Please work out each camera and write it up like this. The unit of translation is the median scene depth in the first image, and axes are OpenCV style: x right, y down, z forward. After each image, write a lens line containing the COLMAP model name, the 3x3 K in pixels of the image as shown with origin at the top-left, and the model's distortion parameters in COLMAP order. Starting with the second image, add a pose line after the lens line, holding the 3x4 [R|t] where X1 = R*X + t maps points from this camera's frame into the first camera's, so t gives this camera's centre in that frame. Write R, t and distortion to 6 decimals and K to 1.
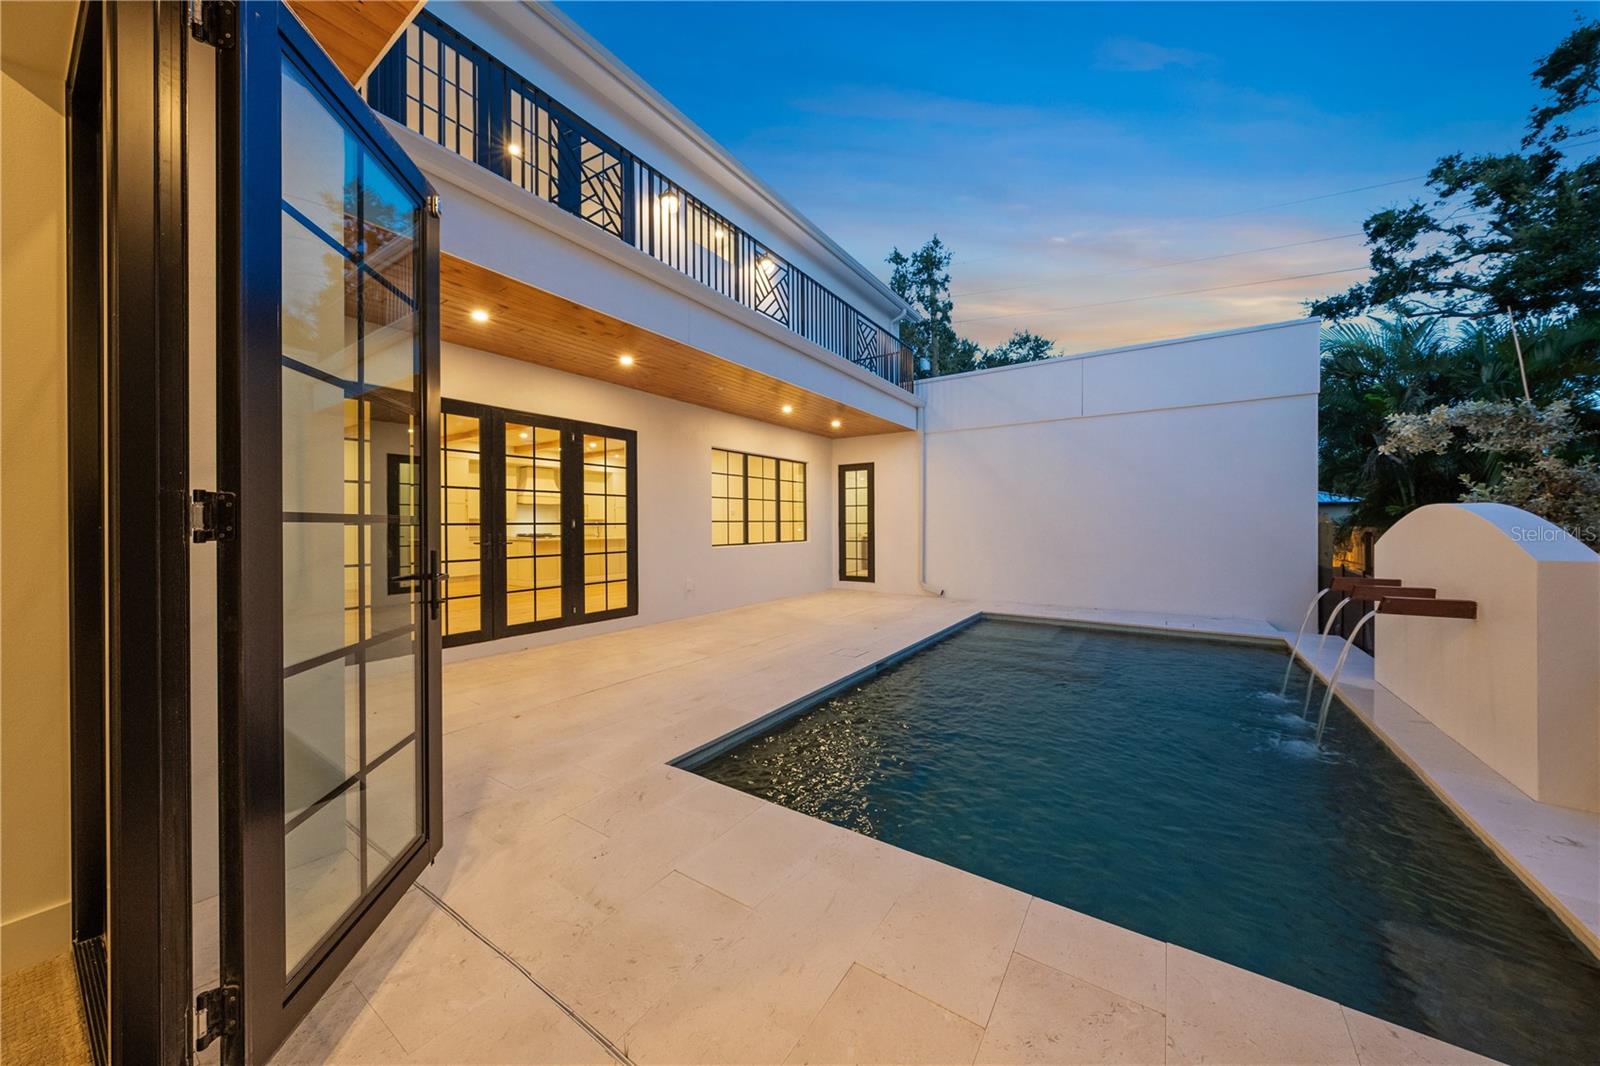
lens RADIAL K [[532.1, 0, 799.7], [0, 532.1, 525.2], [0, 0, 1]] dist [-0.012382, 0.002041]
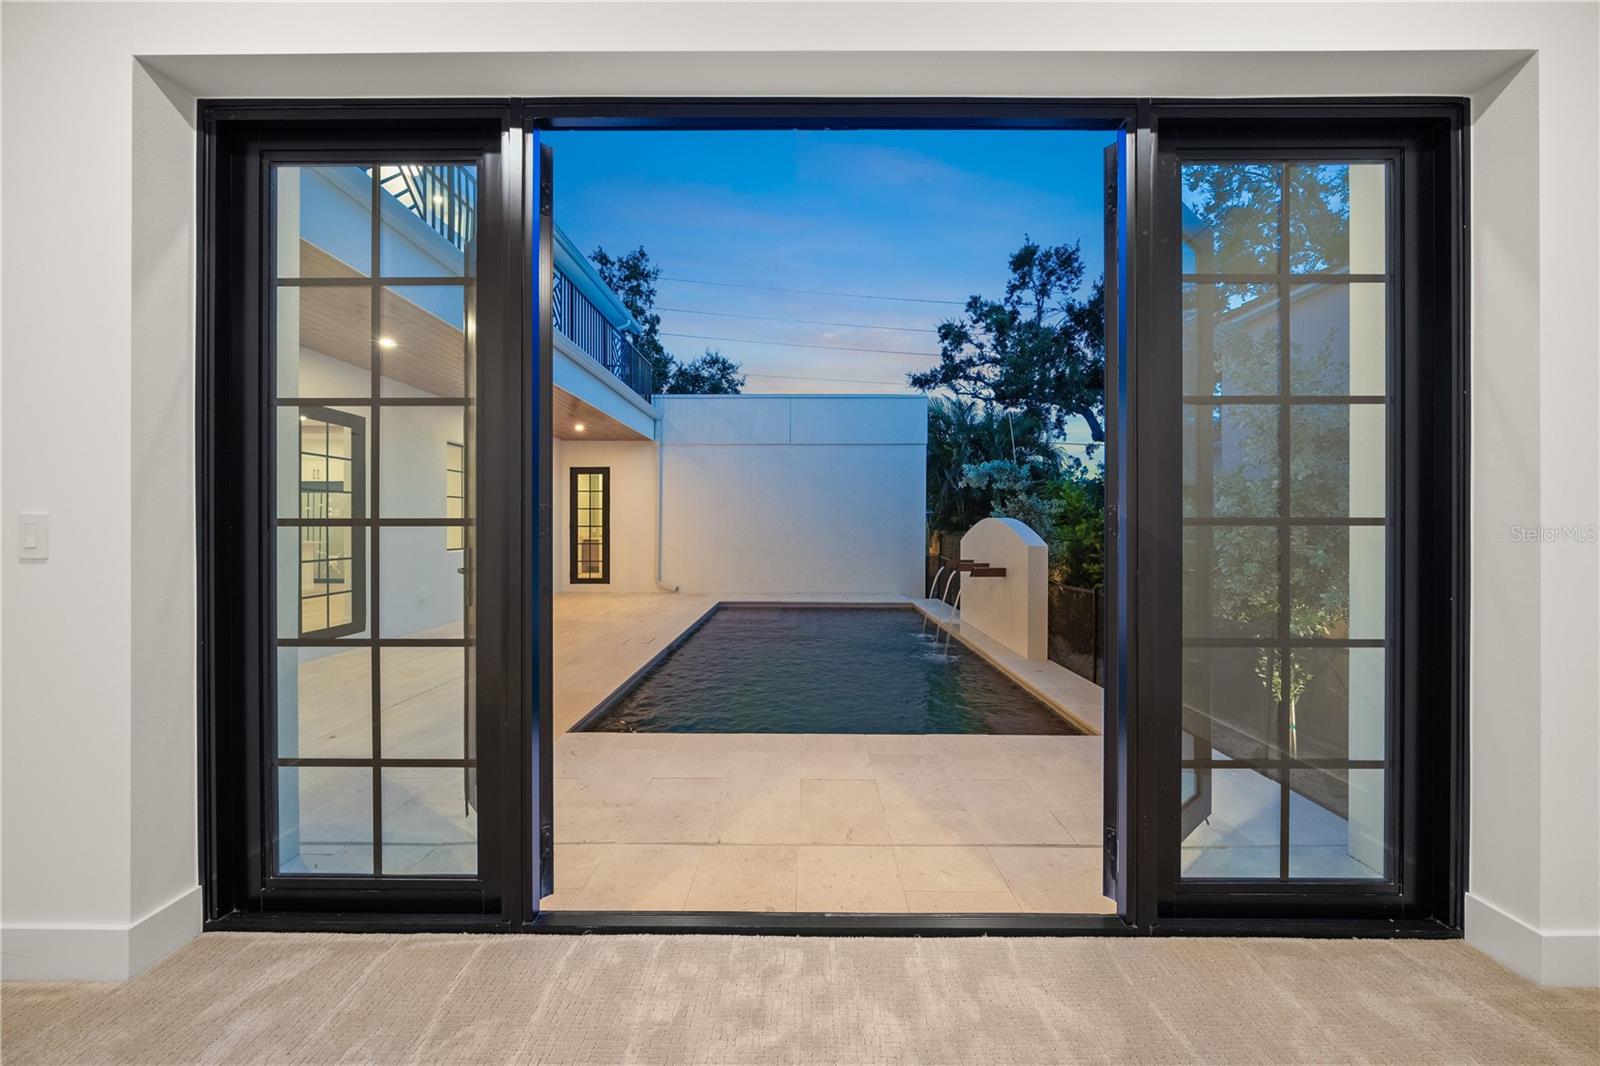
lens RADIAL K [[532.1, 0, 799.7], [0, 532.1, 525.2], [0, 0, 1]] dist [-0.012382, 0.002041]
pose [[0.834404, 0.007899, 0.551097, -0.092492], [-0.004356, 0.999961, -0.007738, 0.000773], [-0.551136, 0.004055, 0.834405, -0.048675]]
